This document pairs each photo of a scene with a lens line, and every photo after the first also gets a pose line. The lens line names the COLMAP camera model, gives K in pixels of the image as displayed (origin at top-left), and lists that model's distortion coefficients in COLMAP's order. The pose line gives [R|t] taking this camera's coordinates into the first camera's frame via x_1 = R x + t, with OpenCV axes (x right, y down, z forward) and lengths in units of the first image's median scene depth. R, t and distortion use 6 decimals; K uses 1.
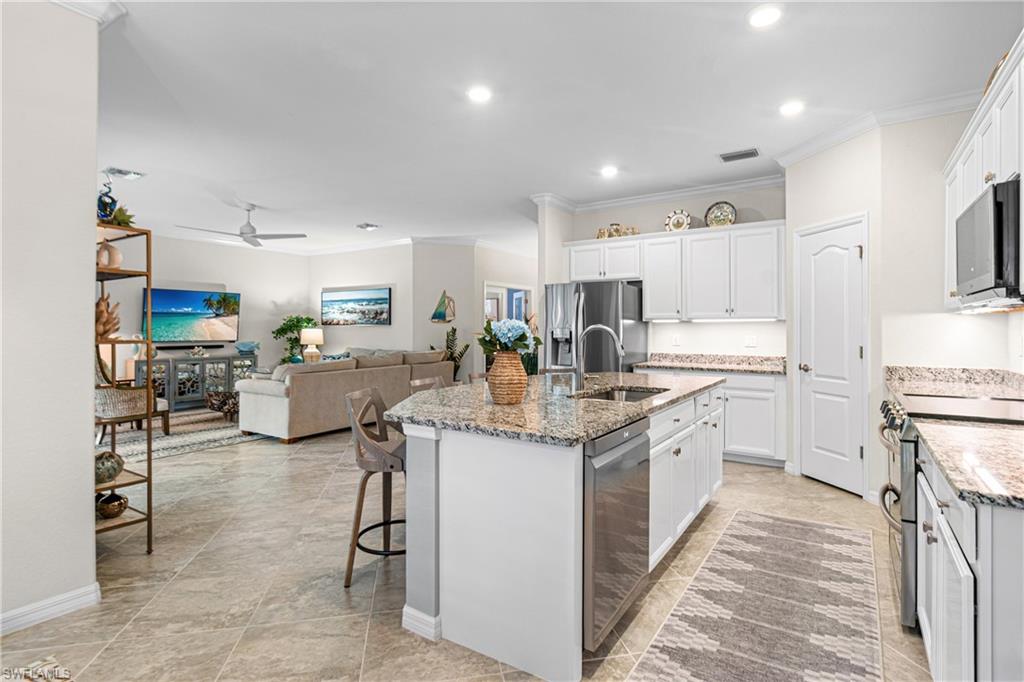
lens RADIAL K [[509.7, 0, 517.5], [0, 509.7, 326.0], [0, 0, 1]] dist [-0.000357, -0.000532]
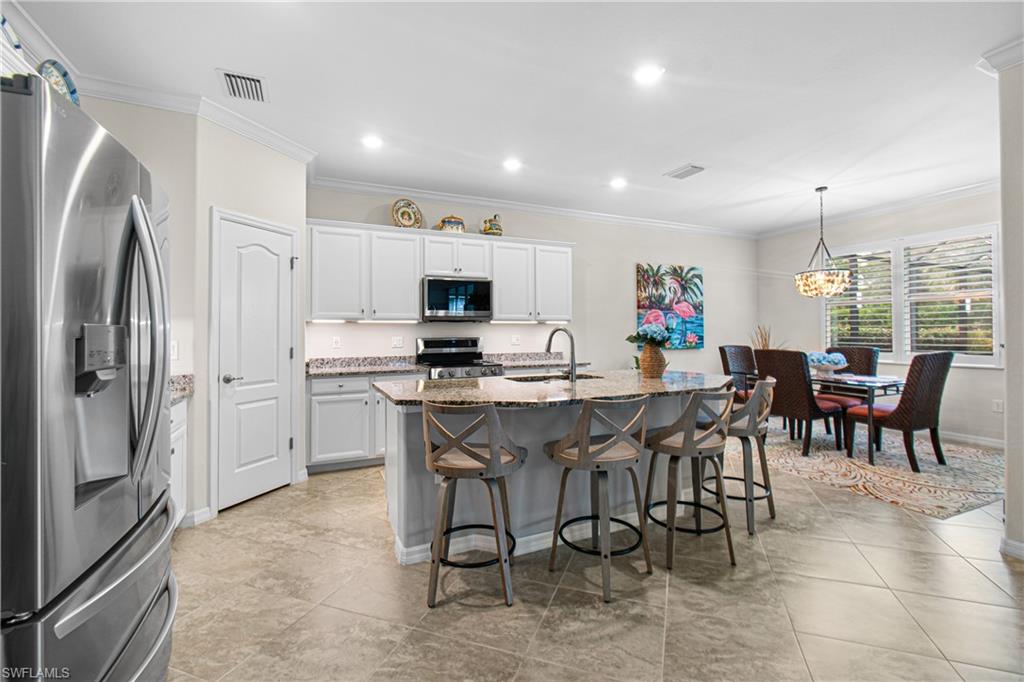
lens RADIAL K [[444.7, 0, 514.8], [0, 444.7, 335.9], [0, 0, 1]] dist [-0.002776, -0.000544]
pose [[-0.847632, 0.000781, 0.530584, -0.109557], [0.001537, 0.999998, 0.000984, 0.006080], [-0.530583, 0.001649, -0.847632, 0.683488]]
